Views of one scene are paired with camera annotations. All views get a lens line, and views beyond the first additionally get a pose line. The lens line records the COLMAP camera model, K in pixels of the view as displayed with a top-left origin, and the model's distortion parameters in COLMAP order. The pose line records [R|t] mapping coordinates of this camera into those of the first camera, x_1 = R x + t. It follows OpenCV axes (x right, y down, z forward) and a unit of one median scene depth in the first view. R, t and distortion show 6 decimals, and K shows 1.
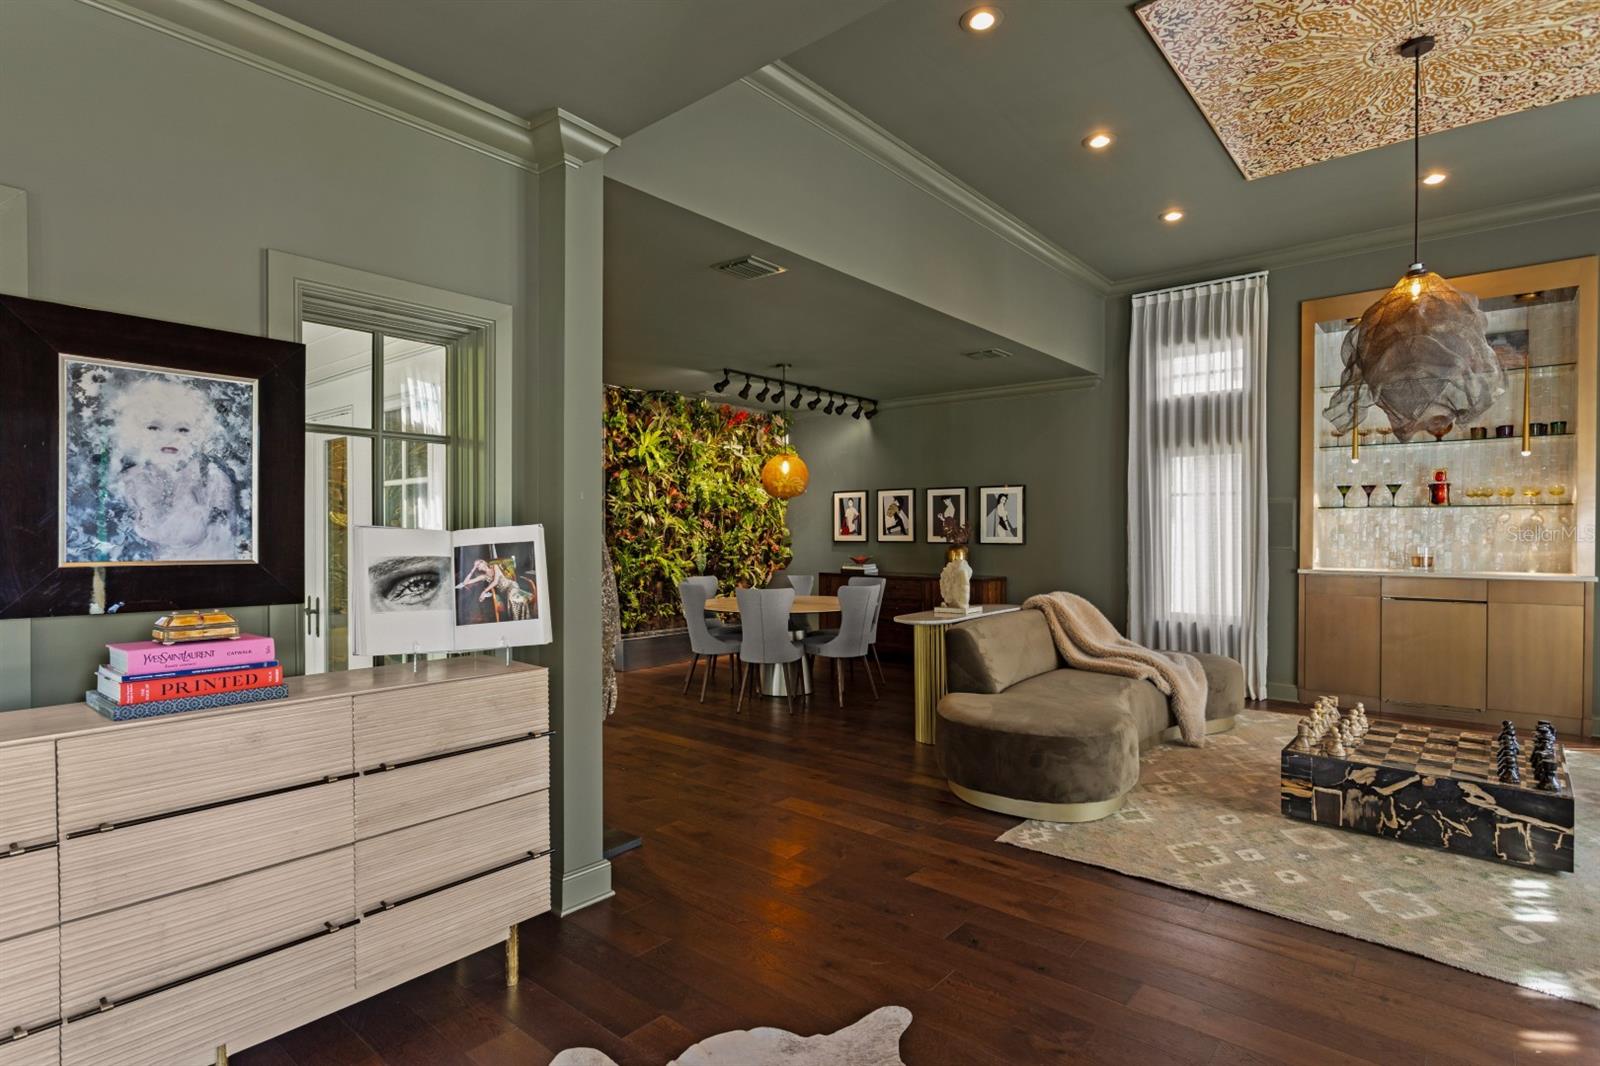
lens RADIAL K [[803.6, 0, 791.2], [0, 803.6, 540.7], [0, 0, 1]] dist [-0.019822, 0.009170]
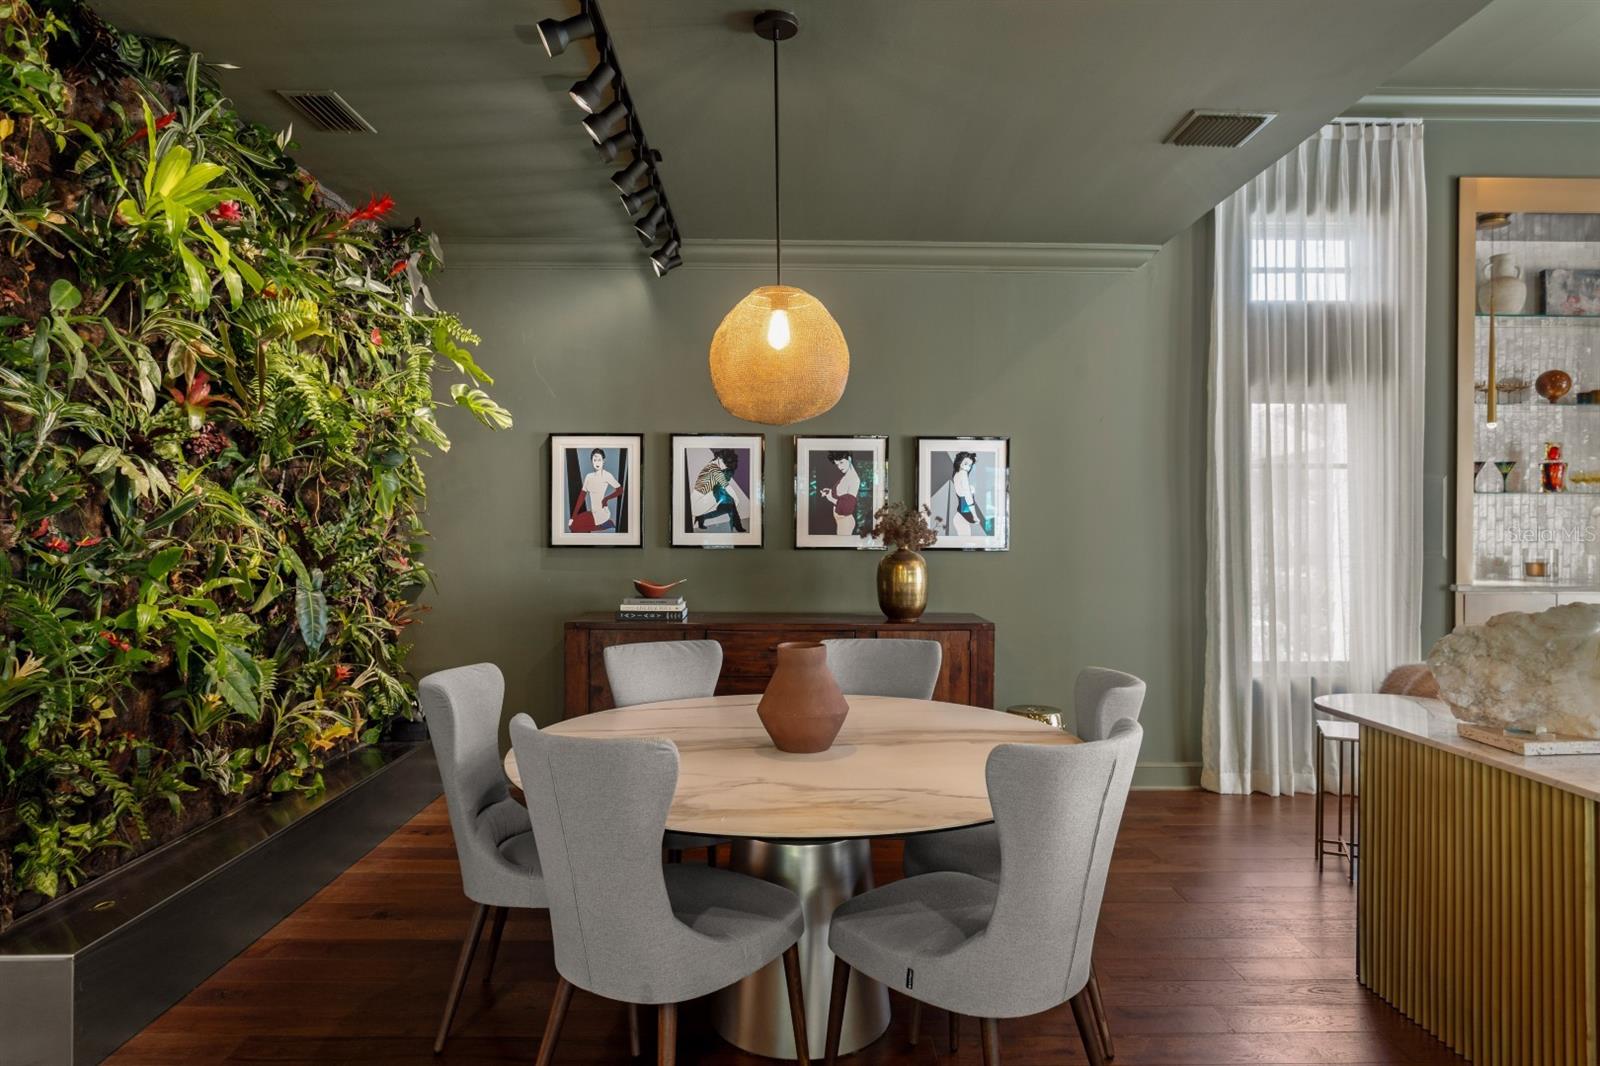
lens RADIAL K [[984.2, 0, 798.5], [0, 984.2, 531.1], [0, 0, 1]] dist [-0.015968, 0.013279]
pose [[0.744633, -0.000877, 0.667473, -0.305560], [0.004332, 0.999984, -0.003518, -0.007898], [-0.667460, 0.005511, 0.744625, 0.769745]]
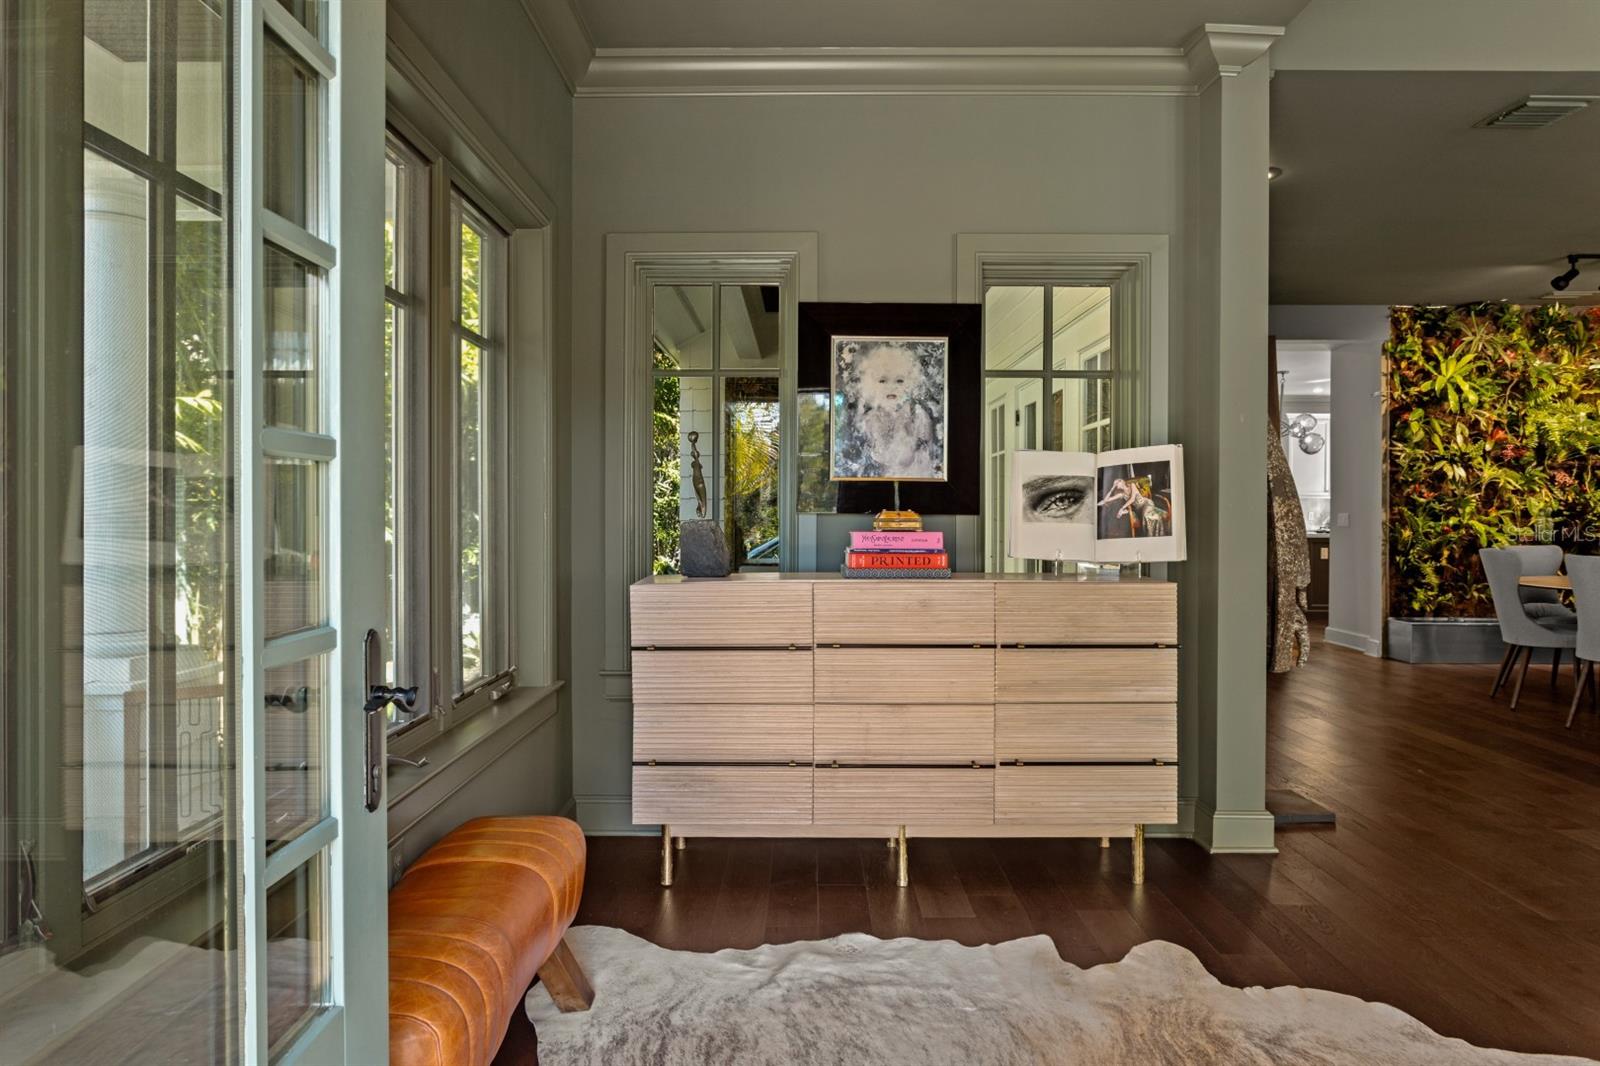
lens RADIAL K [[902.3, 0, 819.0], [0, 902.3, 512.5], [0, 0, 1]] dist [-0.012983, 0.009251]
pose [[0.654199, 0.002995, -0.756317, 0.097641], [-0.009859, 0.999941, -0.004568, 0.029426], [0.756258, 0.010445, 0.654190, -0.033178]]
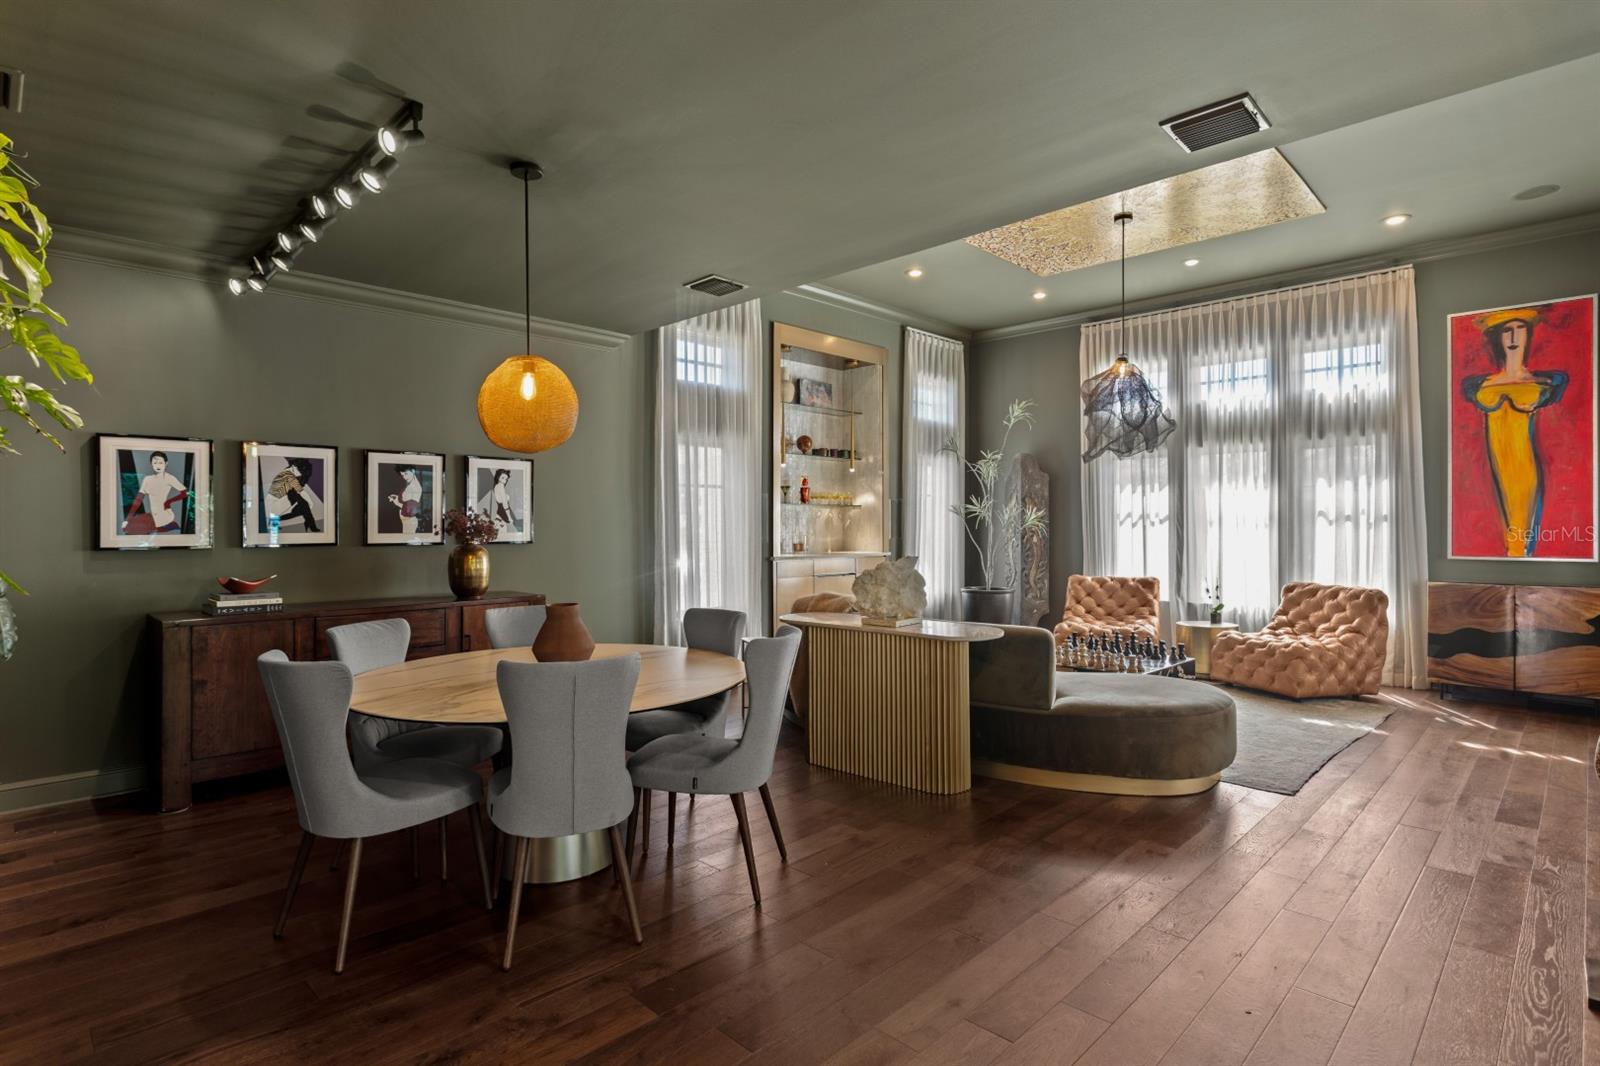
lens RADIAL K [[803.6, 0, 798.3], [0, 803.6, 537.0], [0, 0, 1]] dist [-0.019822, 0.009170]
pose [[0.069196, -0.014927, 0.997491, -0.516162], [0.018860, 0.999729, 0.013652, -0.007004], [-0.997425, 0.017868, 0.069459, 0.900940]]
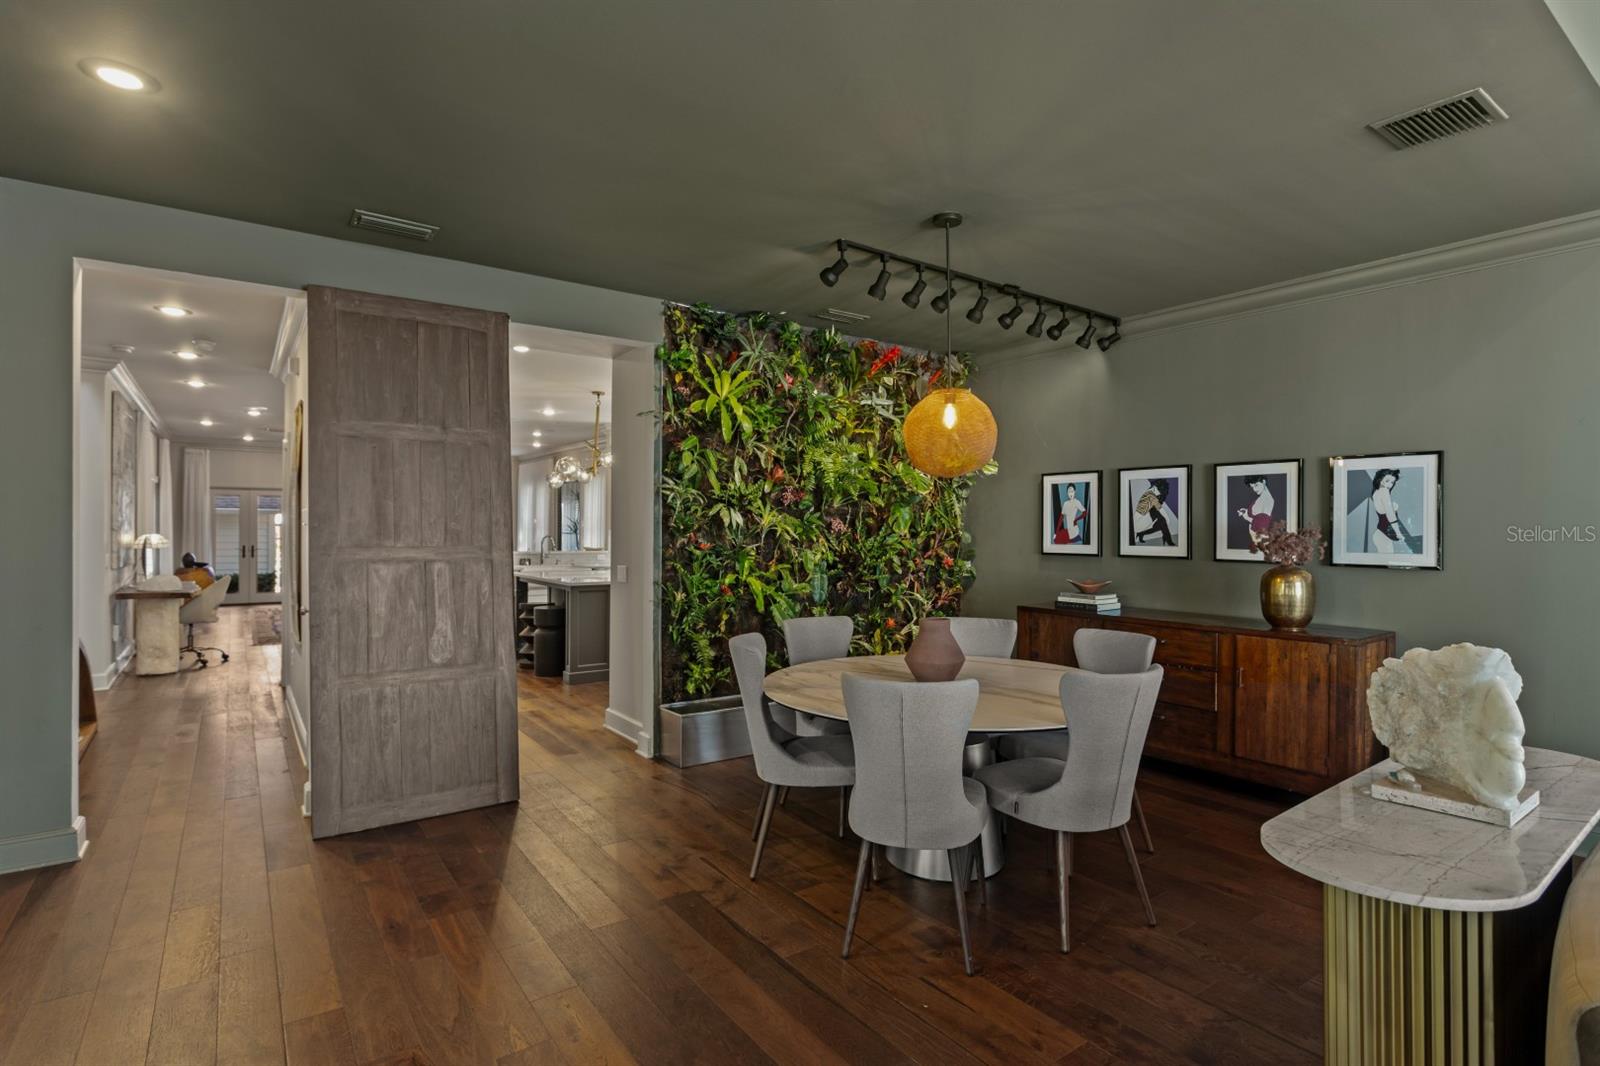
lens RADIAL K [[803.6, 0, 795.0], [0, 803.6, 527.8], [0, 0, 1]] dist [-0.019822, 0.009170]
pose [[0.972454, 0.006060, -0.233016, 0.017631], [-0.009443, 0.999866, -0.013406, -0.013742], [0.232904, 0.015237, 0.972380, 0.530624]]
